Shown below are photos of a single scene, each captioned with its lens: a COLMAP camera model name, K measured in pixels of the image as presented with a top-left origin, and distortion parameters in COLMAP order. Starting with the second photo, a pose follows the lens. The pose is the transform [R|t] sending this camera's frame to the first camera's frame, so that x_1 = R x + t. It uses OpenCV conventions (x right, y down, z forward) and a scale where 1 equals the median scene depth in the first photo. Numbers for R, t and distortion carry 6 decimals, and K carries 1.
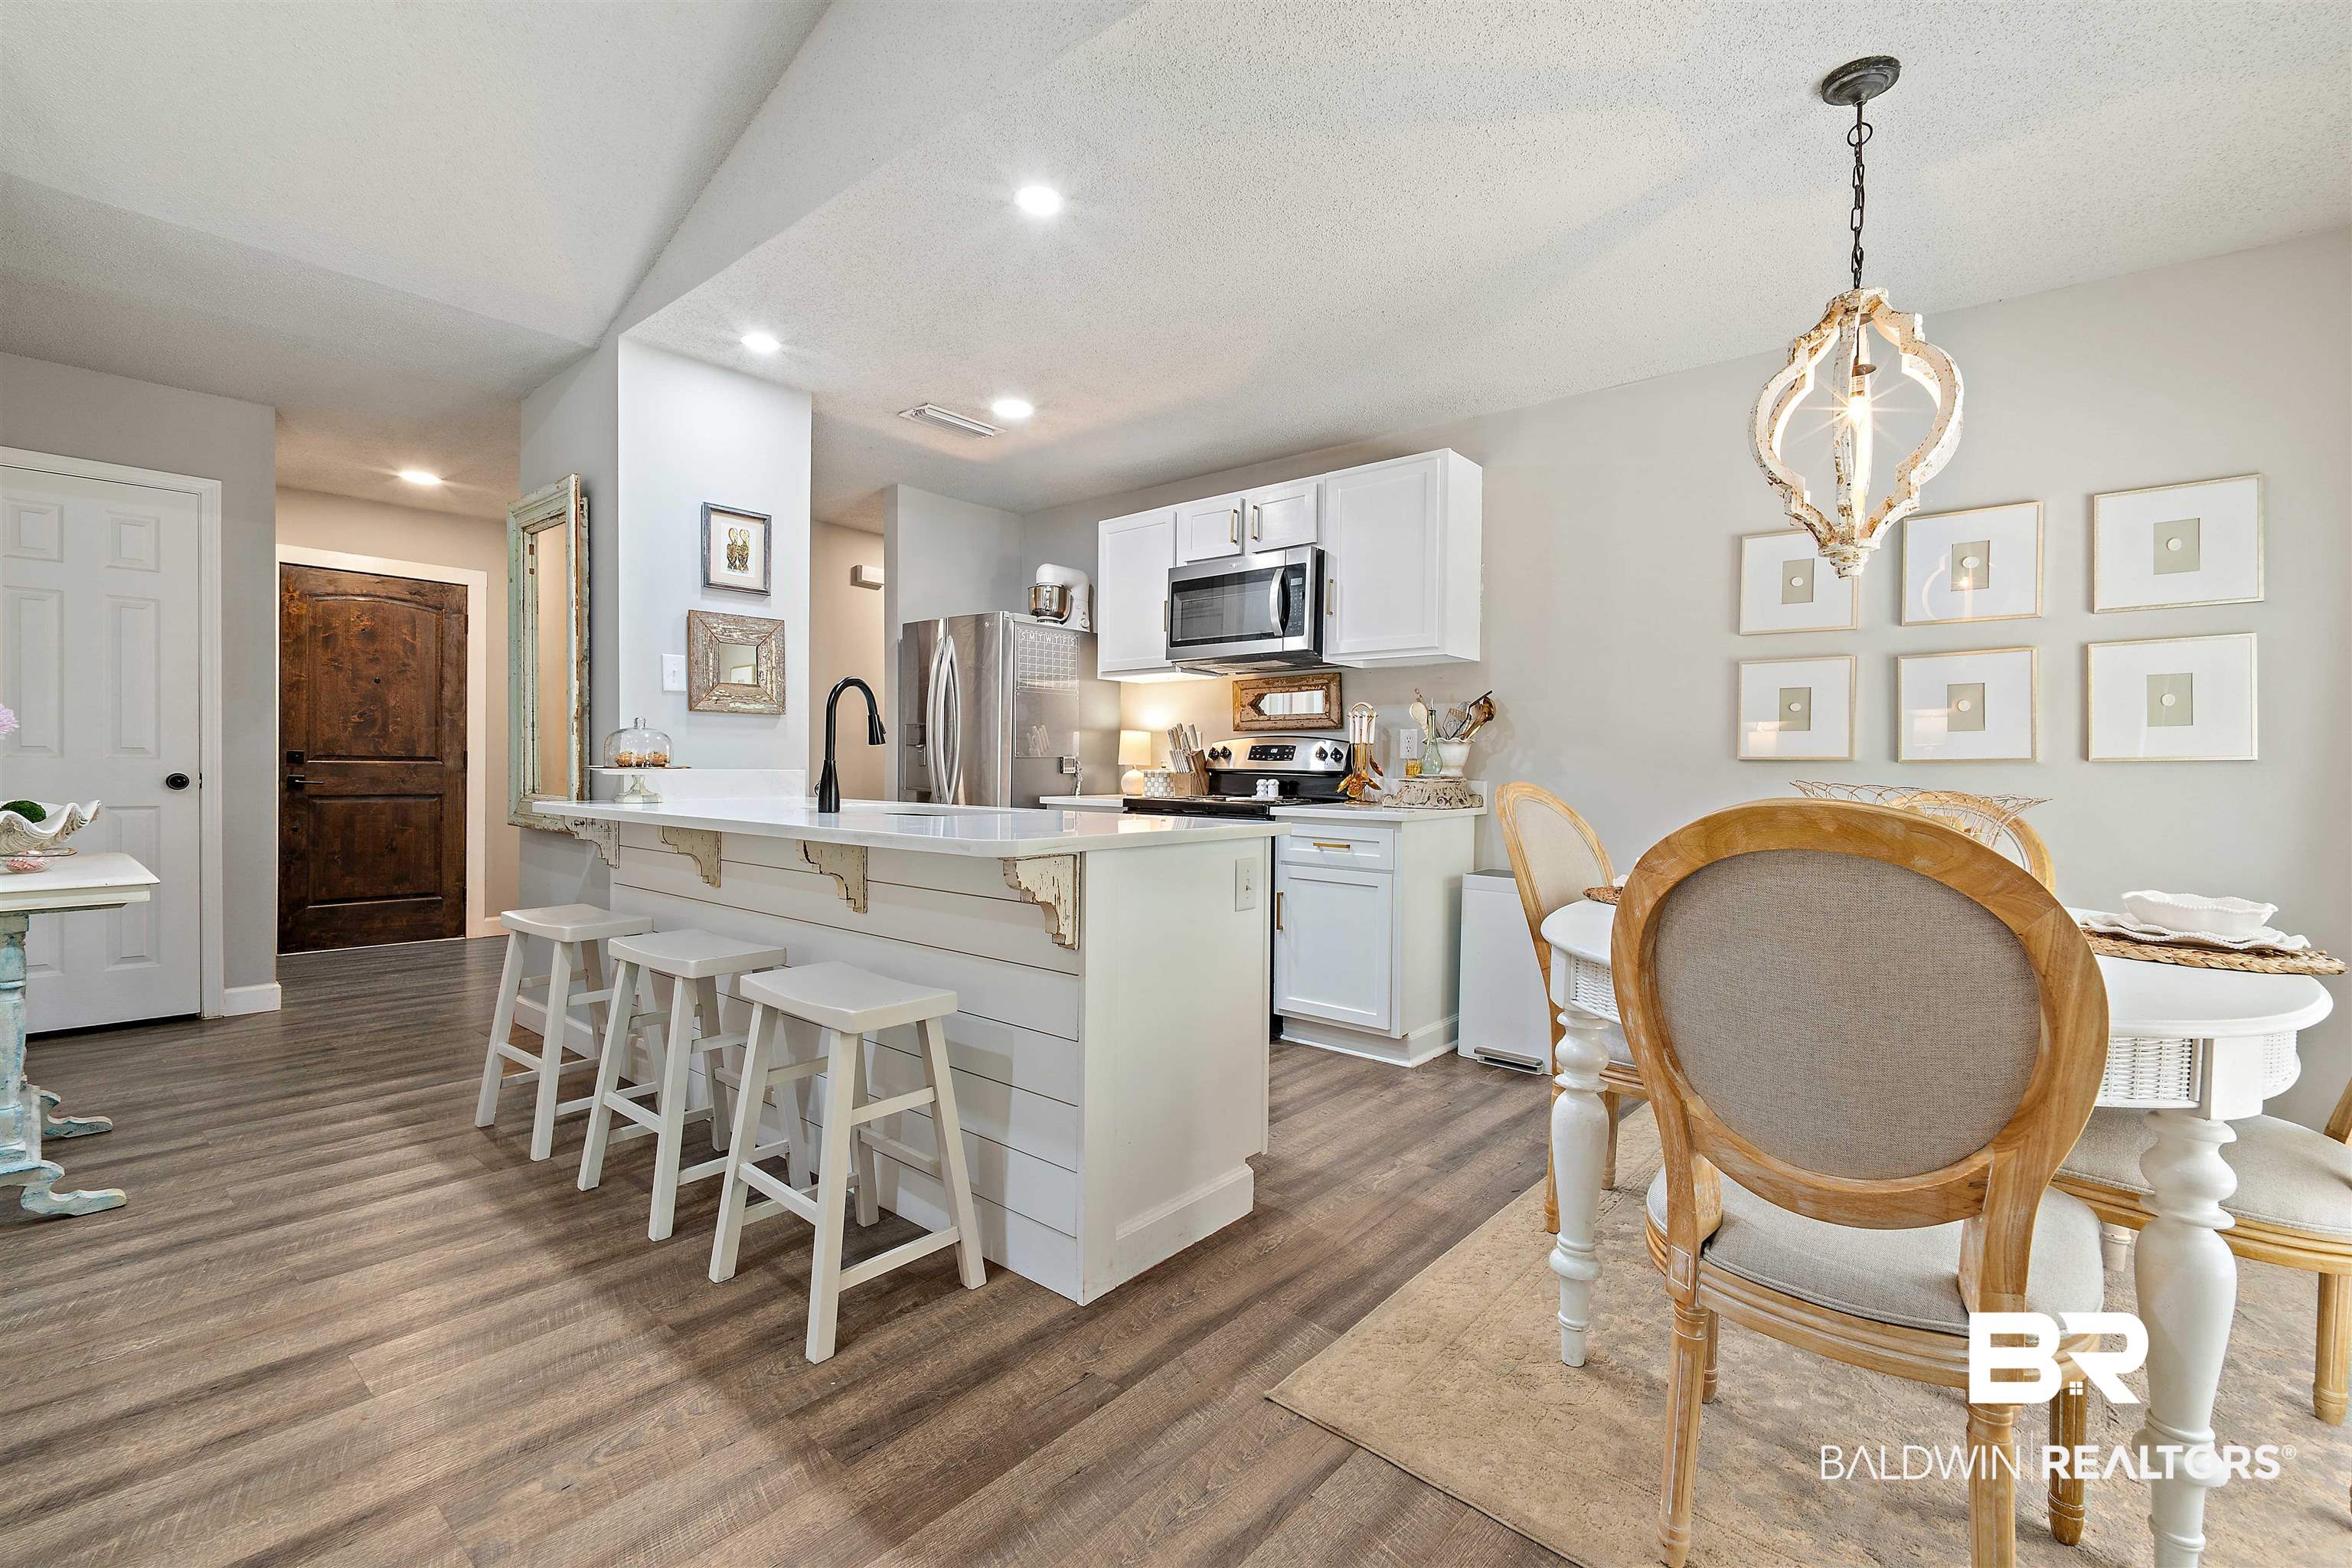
lens RADIAL K [[1027.0, 0, 1194.9], [0, 1027.0, 783.1], [0, 0, 1]] dist [-0.002079, -0.000318]
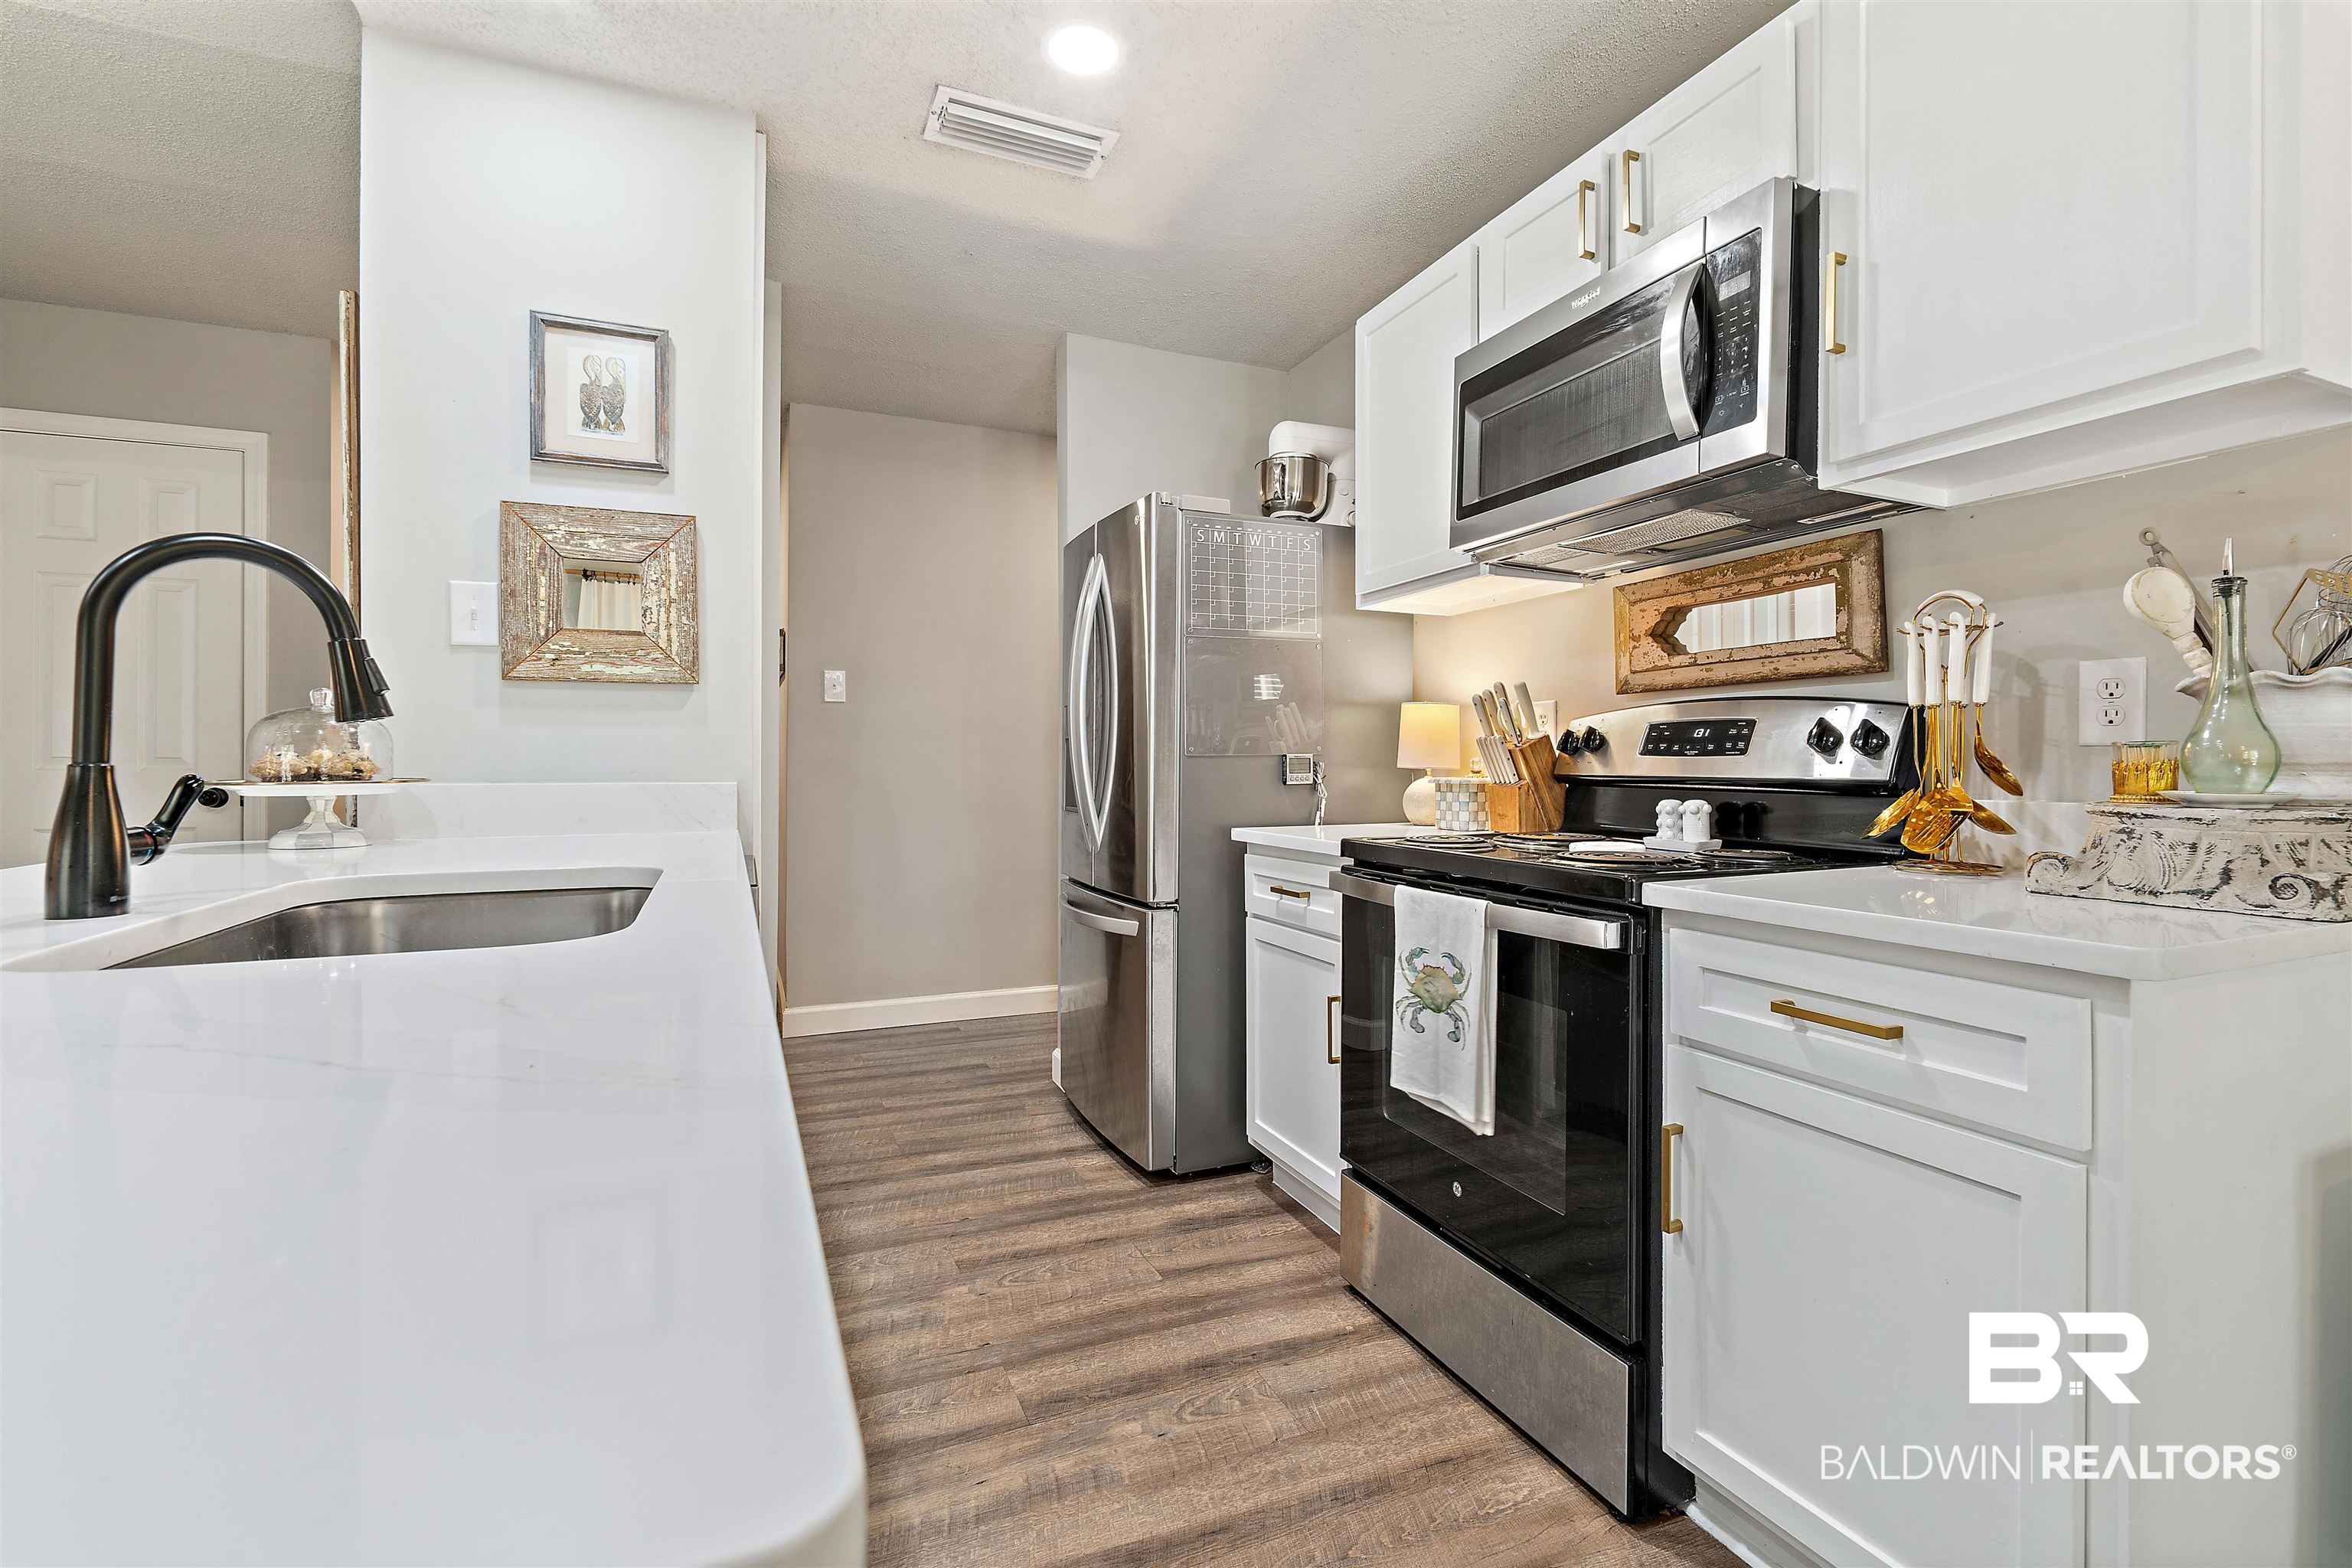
lens RADIAL K [[1050.9, 0, 1205.9], [0, 1050.9, 767.8], [0, 0, 1]] dist [-0.001795, -0.000258]
pose [[0.897154, -0.008283, -0.441639, 0.093784], [0.000727, 0.999850, -0.017276, -0.010551], [0.441717, 0.015178, 0.897026, 0.568813]]
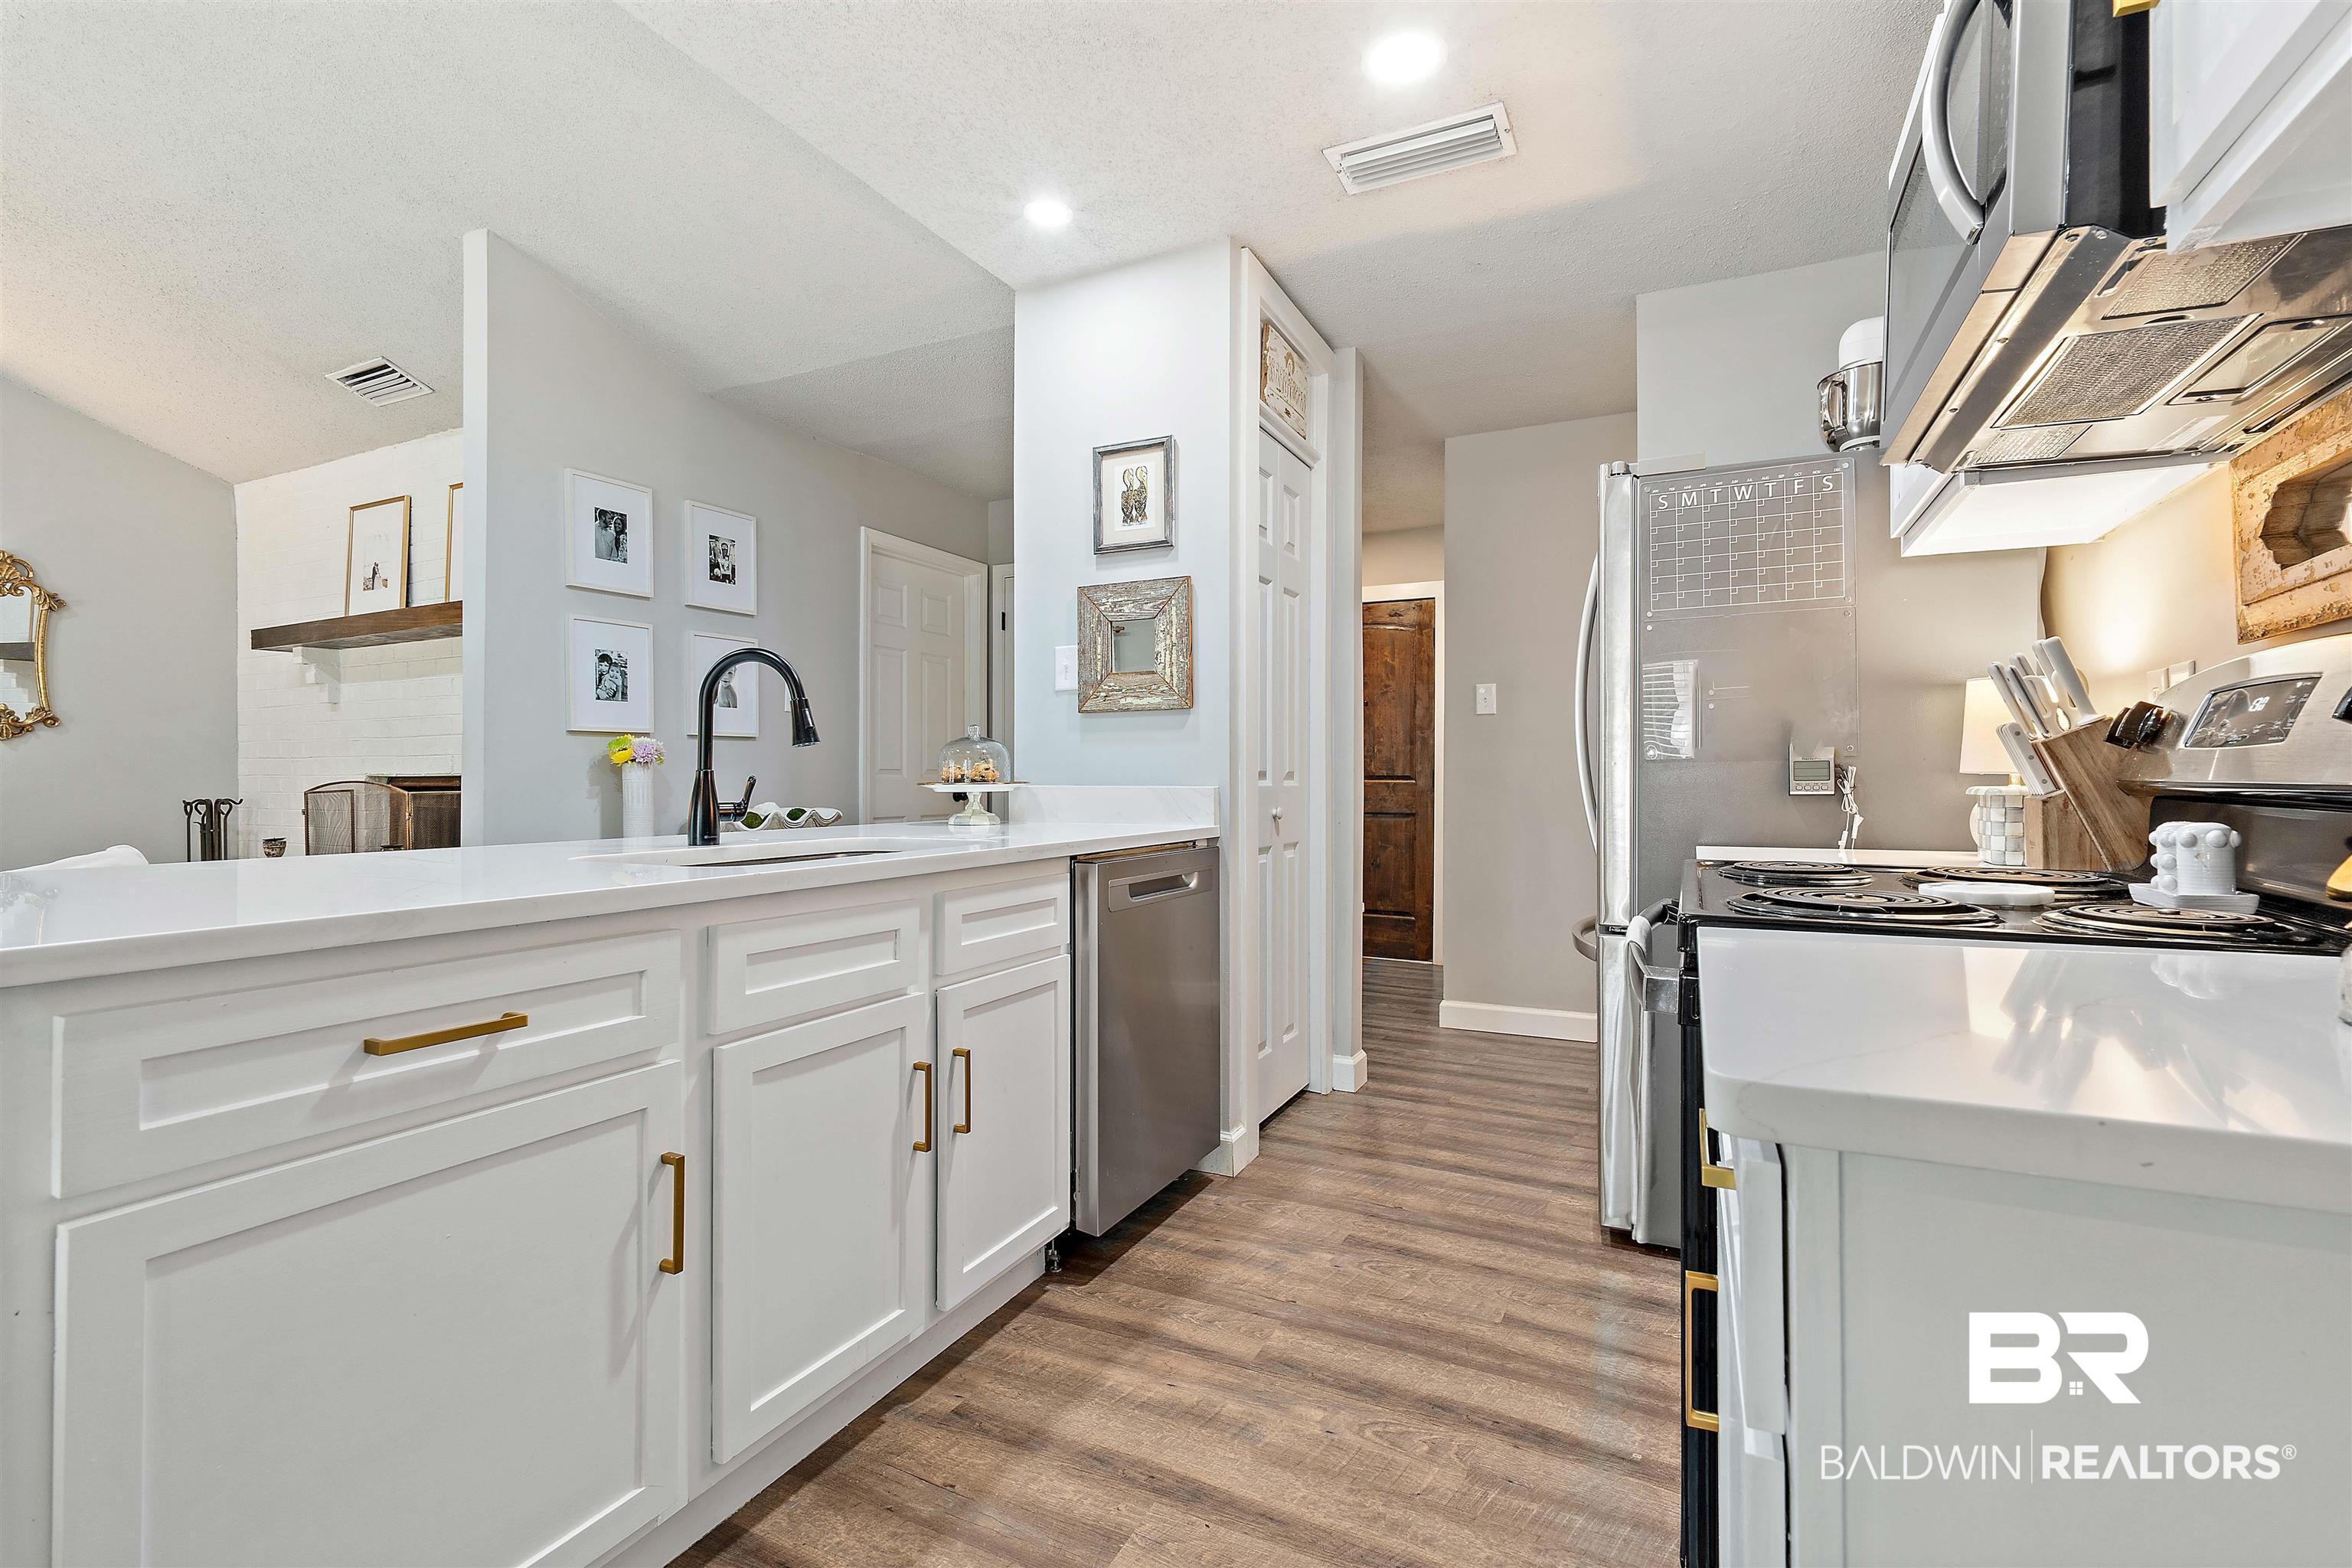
lens RADIAL K [[1057.7, 0, 1179.0], [0, 1057.7, 777.1], [0, 0, 1]] dist [-0.001625, -0.000248]
pose [[0.234040, -0.011239, -0.972162, 0.283459], [-0.013559, 0.999798, -0.014823, -0.008342], [0.972132, 0.016651, 0.233841, 0.767759]]
